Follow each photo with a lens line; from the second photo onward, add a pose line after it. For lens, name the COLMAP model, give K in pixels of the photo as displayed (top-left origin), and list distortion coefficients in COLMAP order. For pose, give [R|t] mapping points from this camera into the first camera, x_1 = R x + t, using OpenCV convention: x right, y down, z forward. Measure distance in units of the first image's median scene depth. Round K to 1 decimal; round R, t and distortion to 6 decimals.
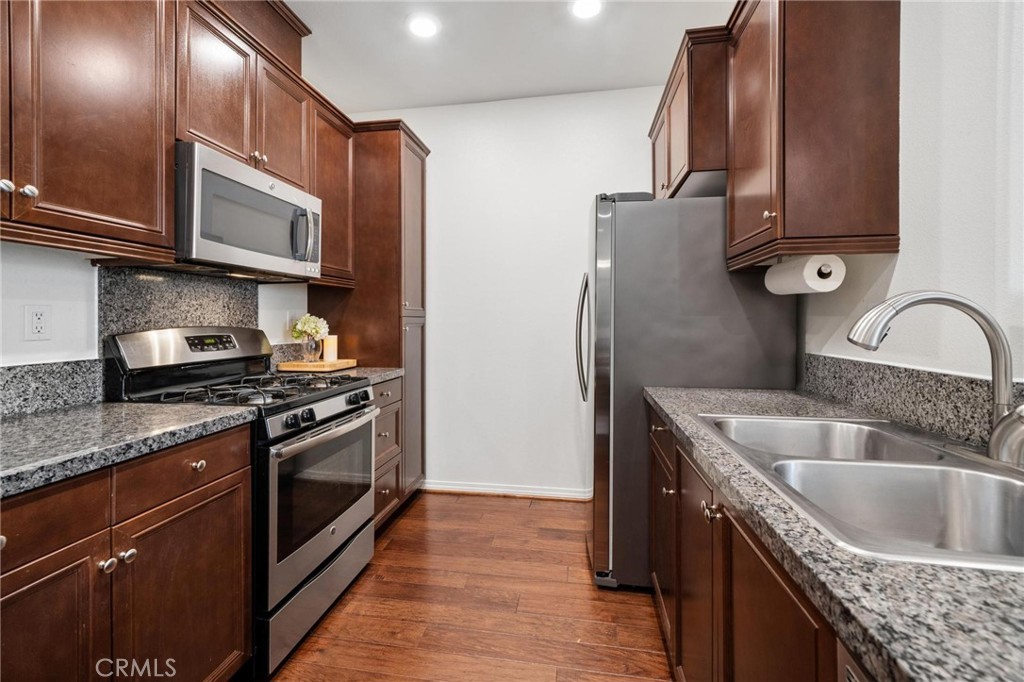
lens RADIAL K [[430.9, 0, 498.9], [0, 430.9, 319.9], [0, 0, 1]] dist [-0.003153, 0.000480]
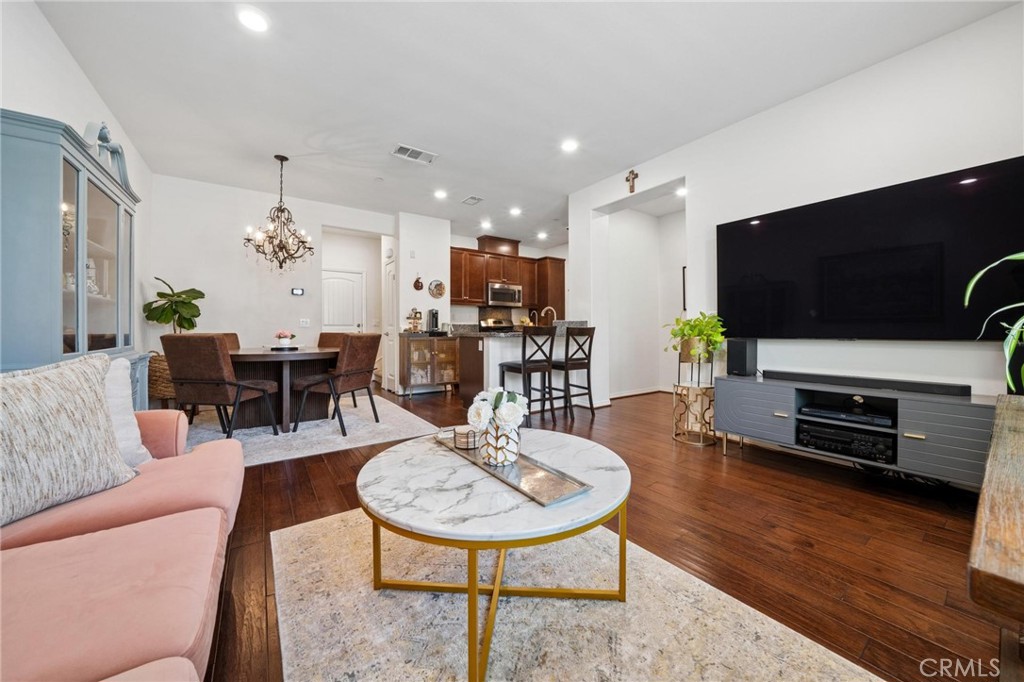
lens RADIAL K [[356.1, 0, 512.8], [0, 356.1, 333.4], [0, 0, 1]] dist [-0.023774, 0.000991]
pose [[0.701424, 0.008566, -0.712693, 1.820402], [-0.000219, 0.999930, 0.011803, 0.107921], [0.712744, -0.008123, 0.701377, -1.301484]]
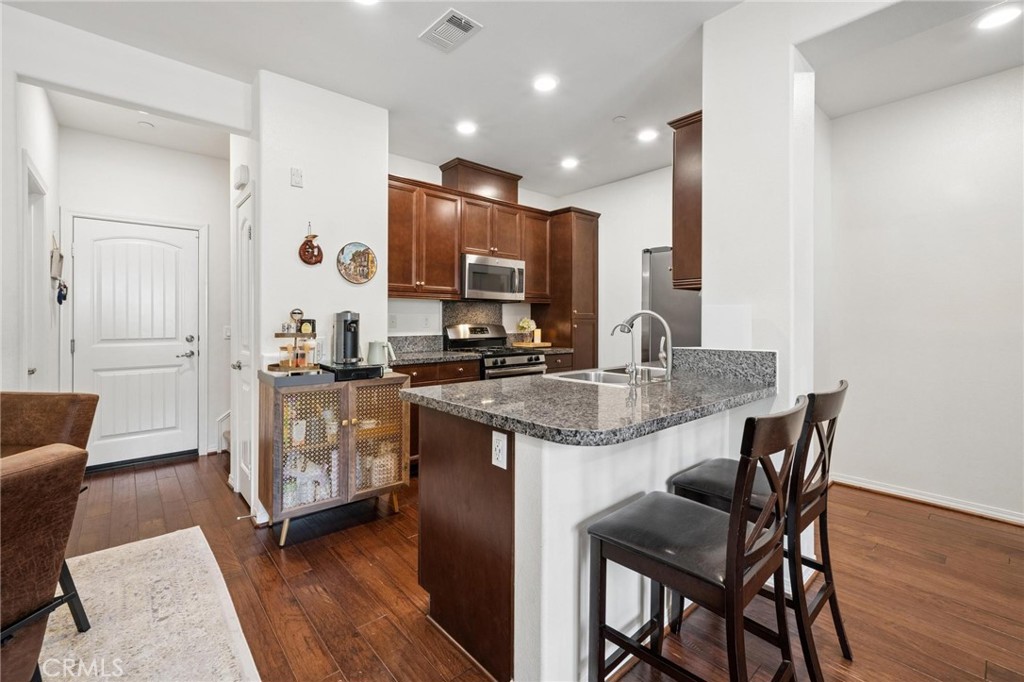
lens RADIAL K [[430.9, 0, 494.6], [0, 430.9, 319.1], [0, 0, 1]] dist [-0.003153, 0.000480]
pose [[0.757753, 0.000583, -0.652541, 0.807857], [-0.001473, 0.999999, -0.000818, -0.006542], [0.652540, 0.001581, 0.757753, -0.627524]]
